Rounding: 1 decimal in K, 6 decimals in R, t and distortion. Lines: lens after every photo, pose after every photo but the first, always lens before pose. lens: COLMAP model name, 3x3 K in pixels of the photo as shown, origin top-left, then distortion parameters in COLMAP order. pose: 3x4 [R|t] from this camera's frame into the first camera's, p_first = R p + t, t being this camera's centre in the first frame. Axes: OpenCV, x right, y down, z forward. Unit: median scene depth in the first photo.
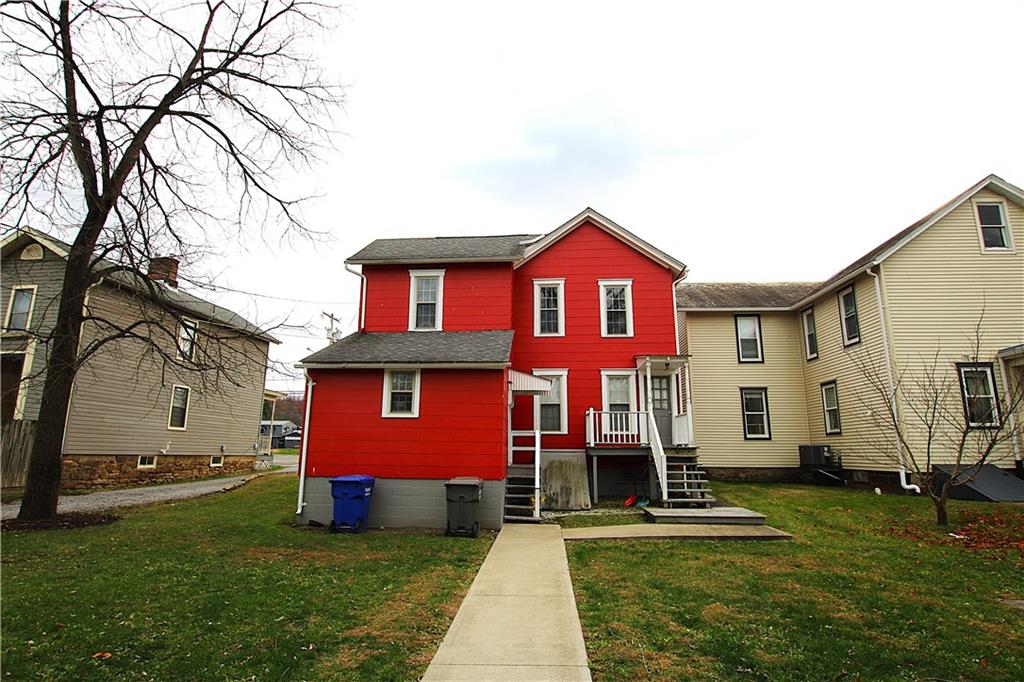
lens RADIAL K [[518.9, 0, 512.2], [0, 518.9, 344.2], [0, 0, 1]] dist [-0.022773, 0.000303]
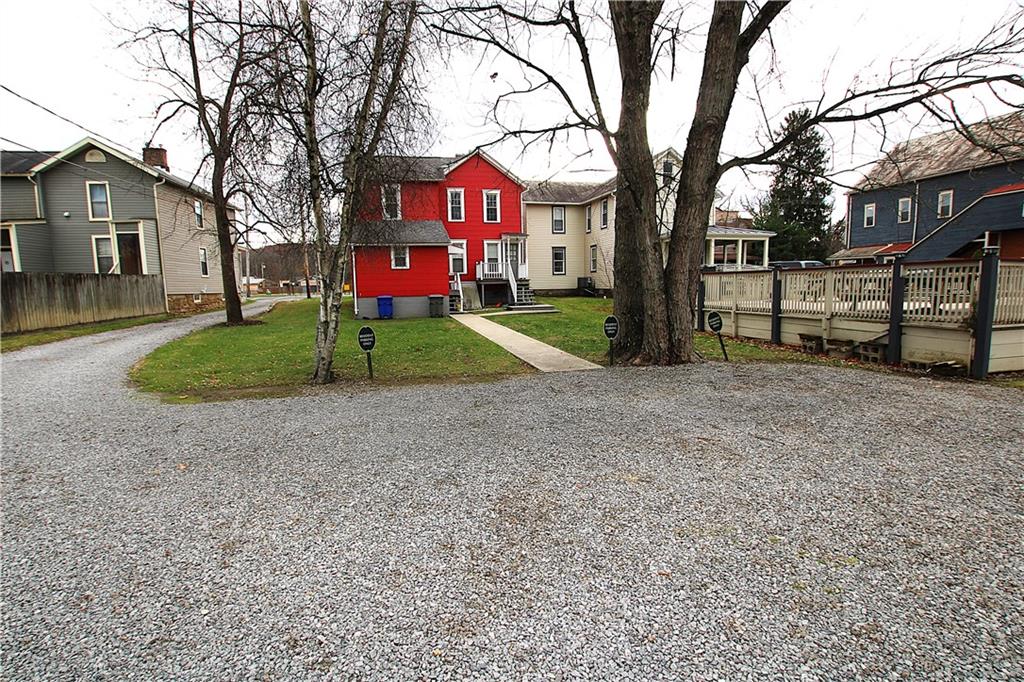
lens RADIAL K [[470.6, 0, 509.8], [0, 470.6, 343.3], [0, 0, 1]] dist [-0.031063, 0.001561]
pose [[0.953930, -0.062227, 0.293506, -0.274091], [-0.036014, 0.947433, 0.317920, -0.147742], [-0.297861, -0.313844, 0.901544, -0.724148]]
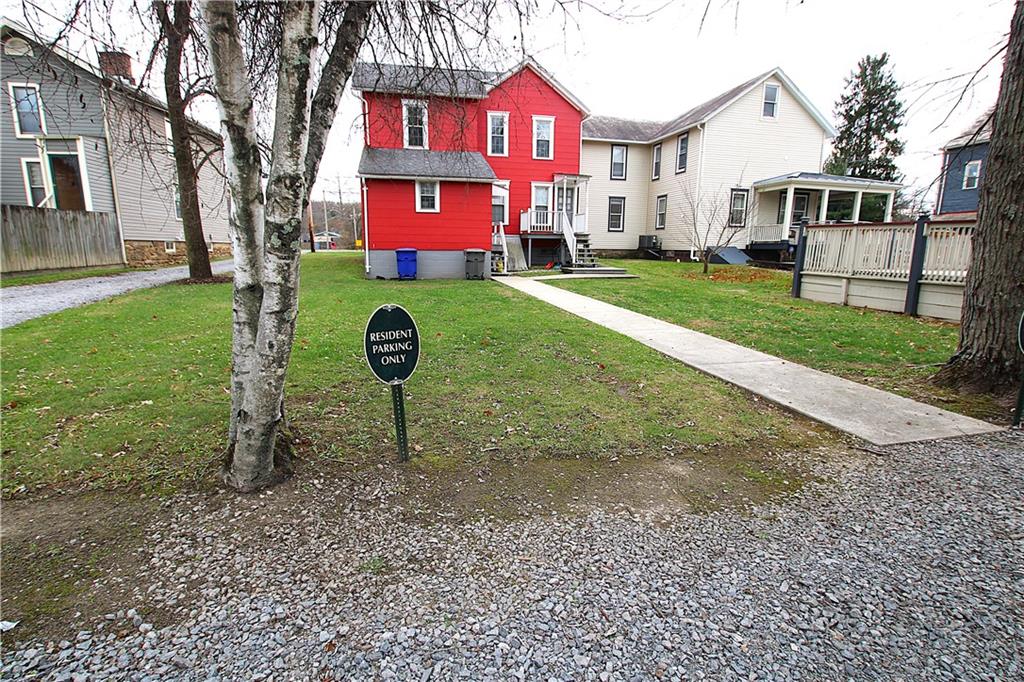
lens RADIAL K [[470.6, 0, 513.0], [0, 470.6, 342.3], [0, 0, 1]] dist [-0.031063, 0.001561]
pose [[0.960897, -0.052854, 0.271814, -0.276295], [-0.059319, 0.919536, 0.388503, -0.049083], [-0.270477, -0.389436, 0.880444, -0.363764]]
